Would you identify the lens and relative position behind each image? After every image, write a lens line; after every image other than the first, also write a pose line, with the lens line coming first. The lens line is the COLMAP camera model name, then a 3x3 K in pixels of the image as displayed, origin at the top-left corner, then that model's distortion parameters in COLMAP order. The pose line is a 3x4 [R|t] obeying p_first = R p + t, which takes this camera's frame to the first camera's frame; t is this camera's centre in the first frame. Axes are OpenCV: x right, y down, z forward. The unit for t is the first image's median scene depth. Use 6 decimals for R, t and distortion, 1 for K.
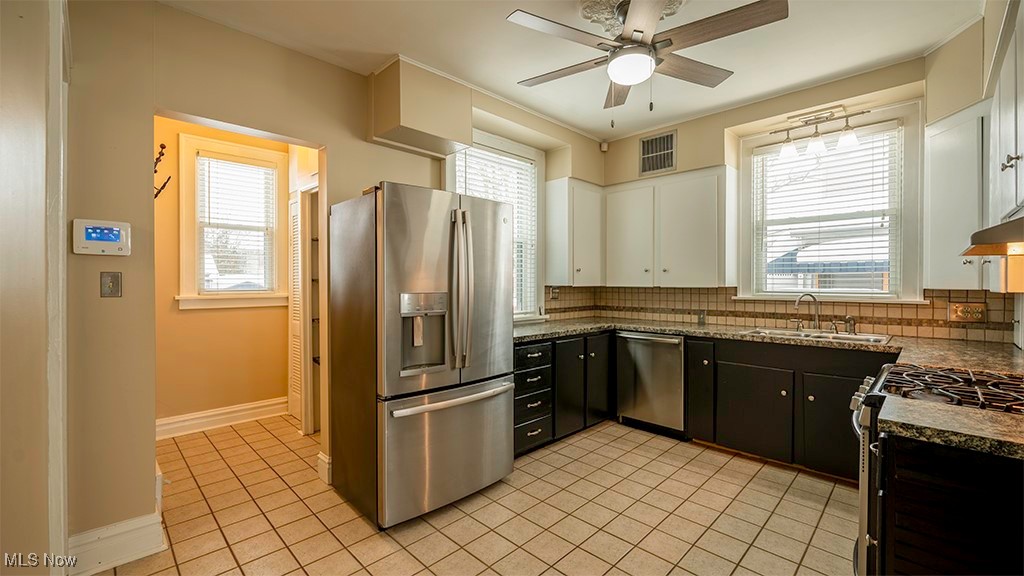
lens RADIAL K [[421.6, 0, 507.9], [0, 421.6, 284.5], [0, 0, 1]] dist [-0.010426, -0.000270]
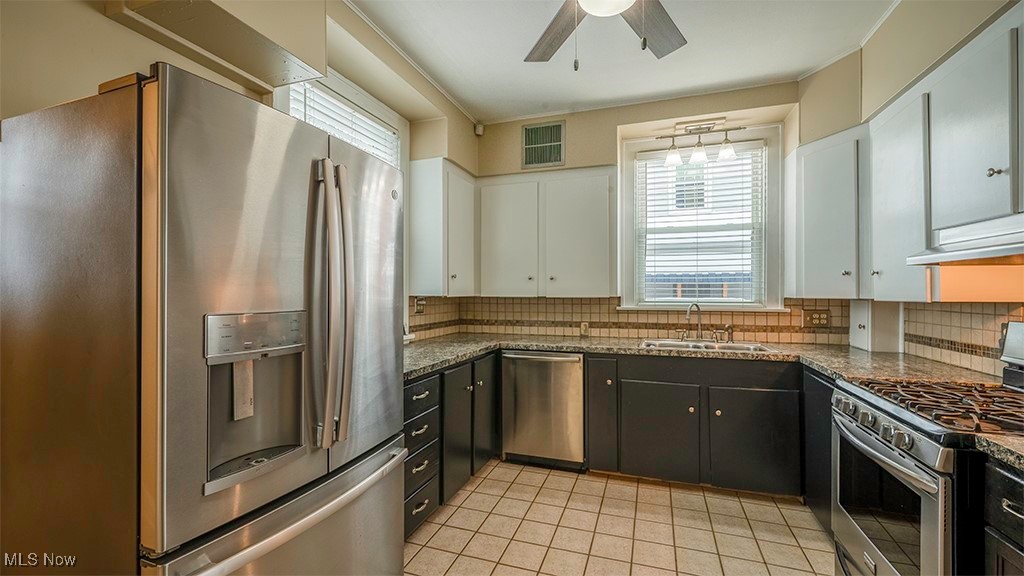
lens RADIAL K [[417.1, 0, 509.3], [0, 417.1, 289.5], [0, 0, 1]] dist [-0.001399, -0.000359]
pose [[0.894077, 0.003070, 0.447903, -0.115968], [0.001404, 0.999952, -0.009656, -0.001862], [-0.447912, 0.009262, 0.894030, 0.313872]]
